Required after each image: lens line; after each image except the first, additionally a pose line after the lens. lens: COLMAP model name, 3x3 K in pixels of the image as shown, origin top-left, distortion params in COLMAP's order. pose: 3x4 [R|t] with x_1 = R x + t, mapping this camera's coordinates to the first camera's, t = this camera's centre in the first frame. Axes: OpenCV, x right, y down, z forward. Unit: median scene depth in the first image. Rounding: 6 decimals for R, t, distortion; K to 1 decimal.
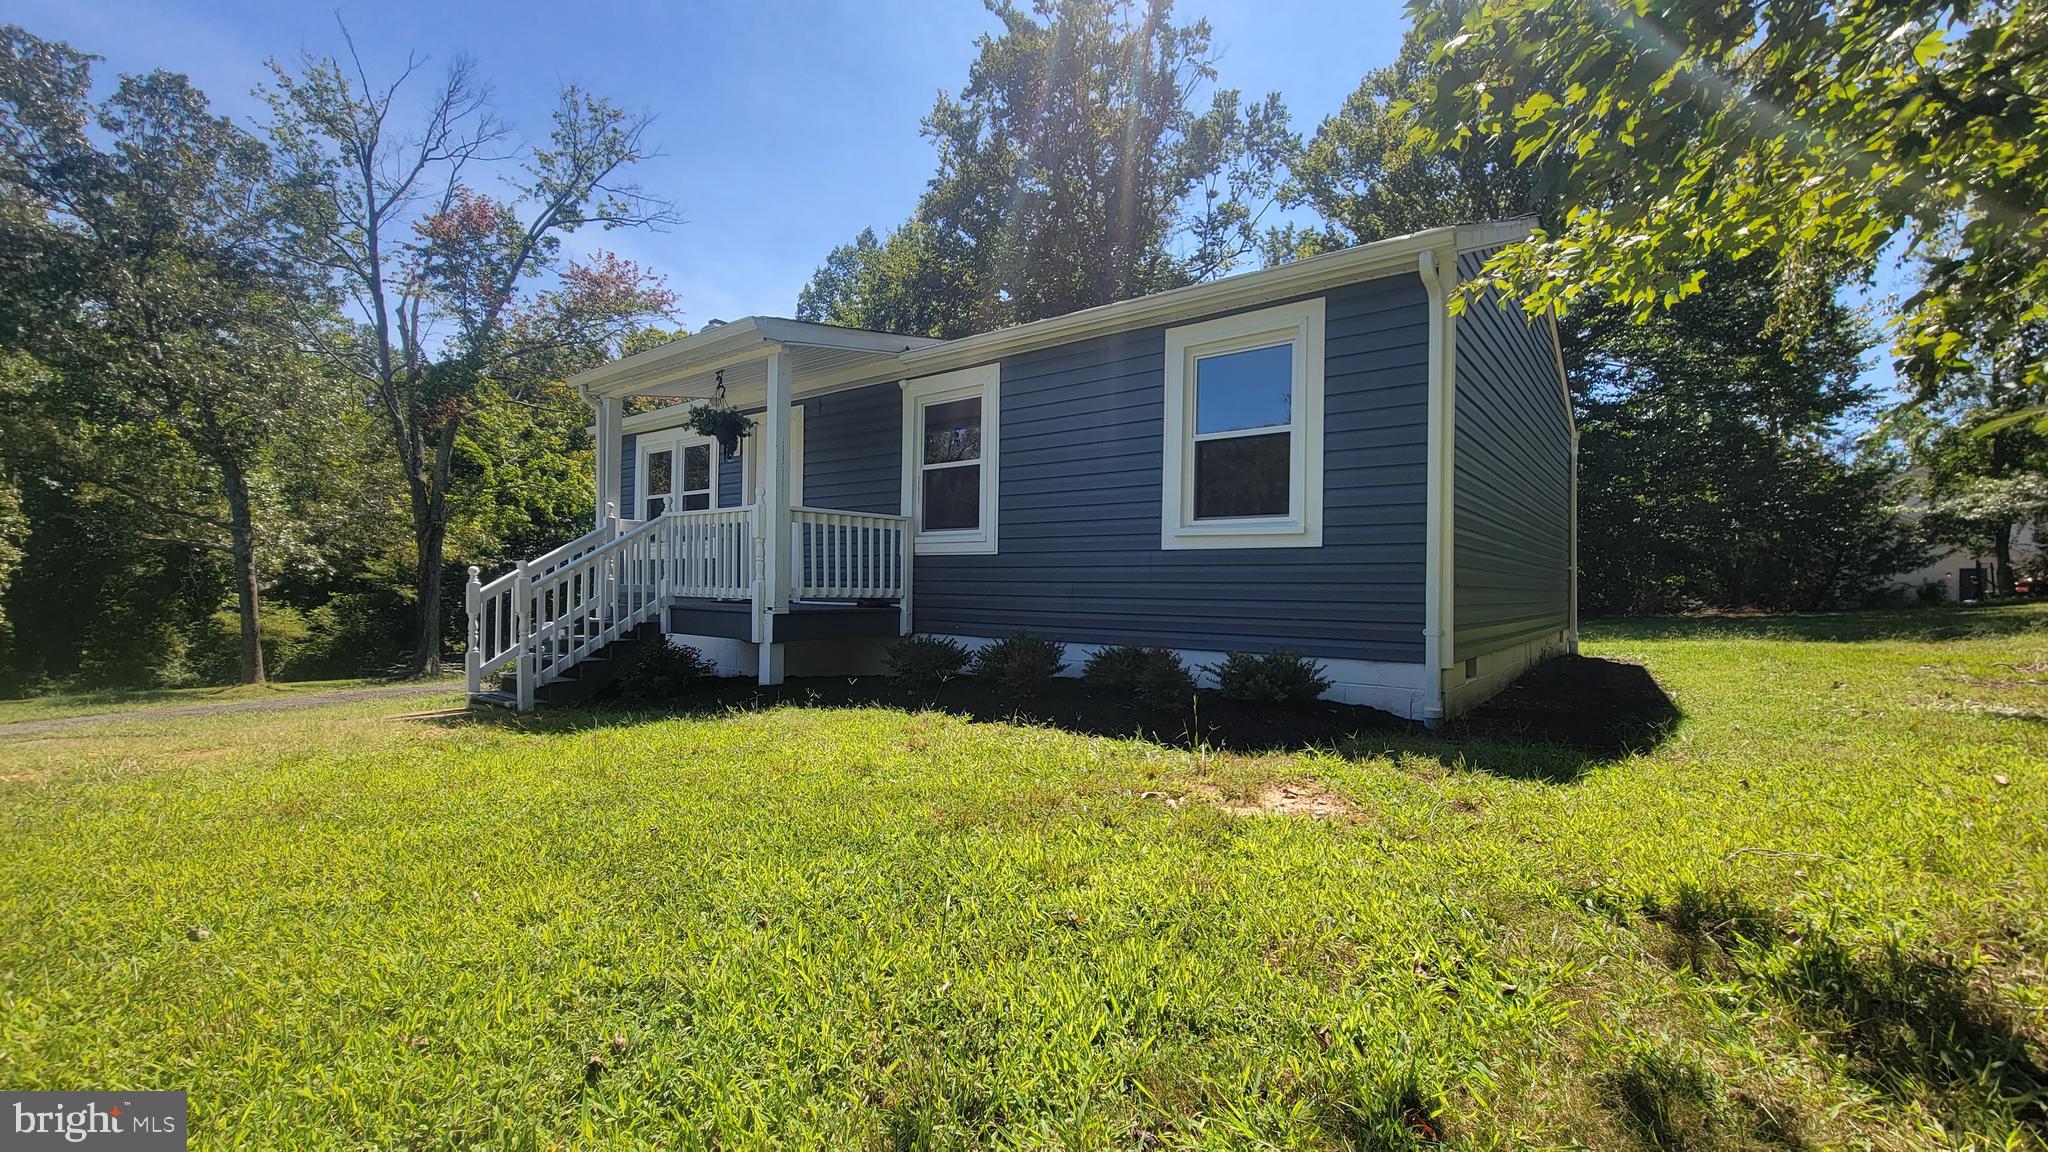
lens RADIAL K [[826.1, 0, 1030.2], [0, 826.1, 577.1], [0, 0, 1]] dist [0.001401, -0.000215]
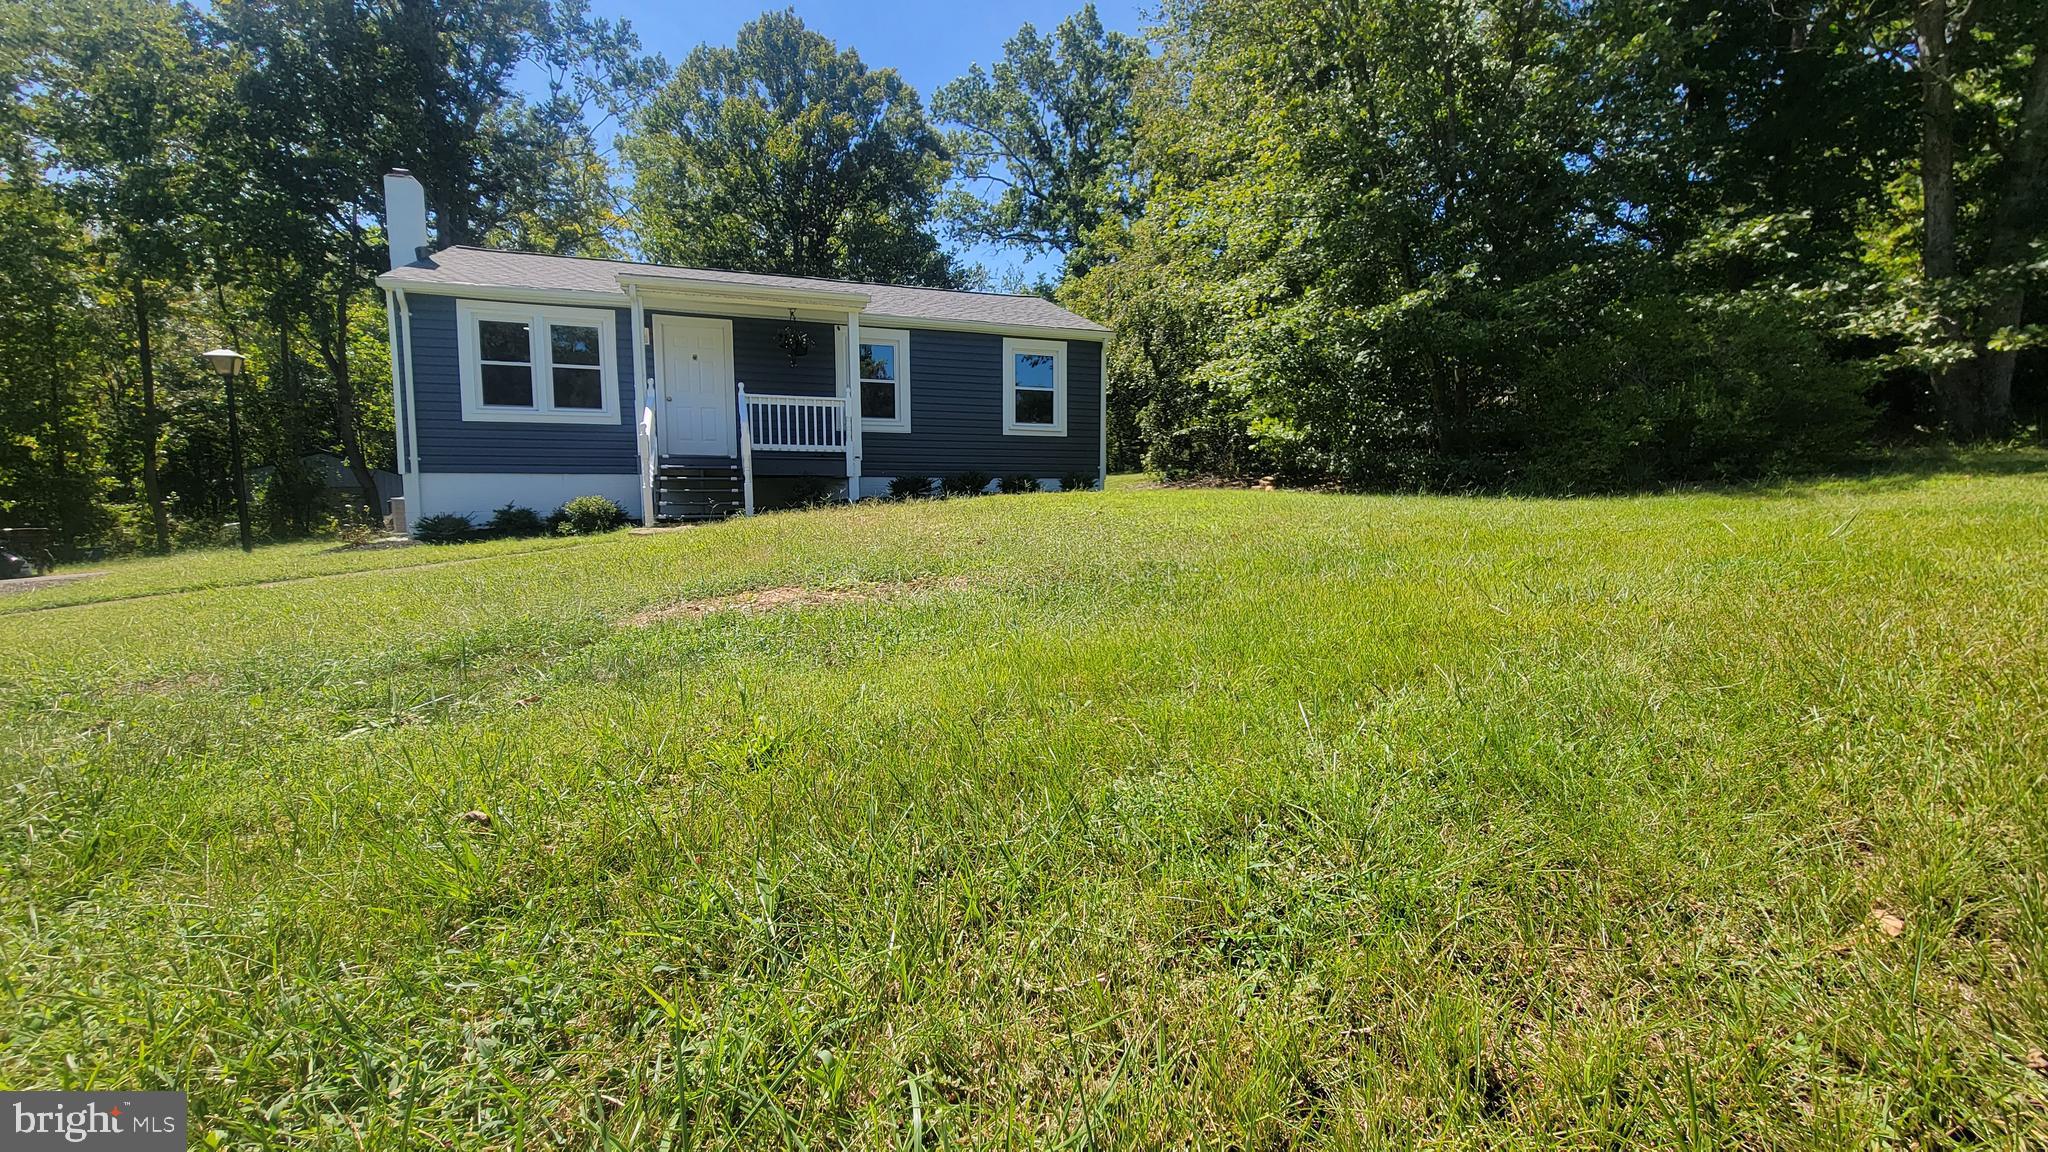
lens RADIAL K [[787.6, 0, 1024.0], [0, 787.6, 576.0], [0, 0, 1]] dist [-0.000180, -0.000093]
pose [[0.539578, -0.100934, 0.835863, -1.534264], [-0.004609, 0.992419, 0.122813, 0.080873], [-0.841923, -0.070120, 0.535023, -0.252175]]
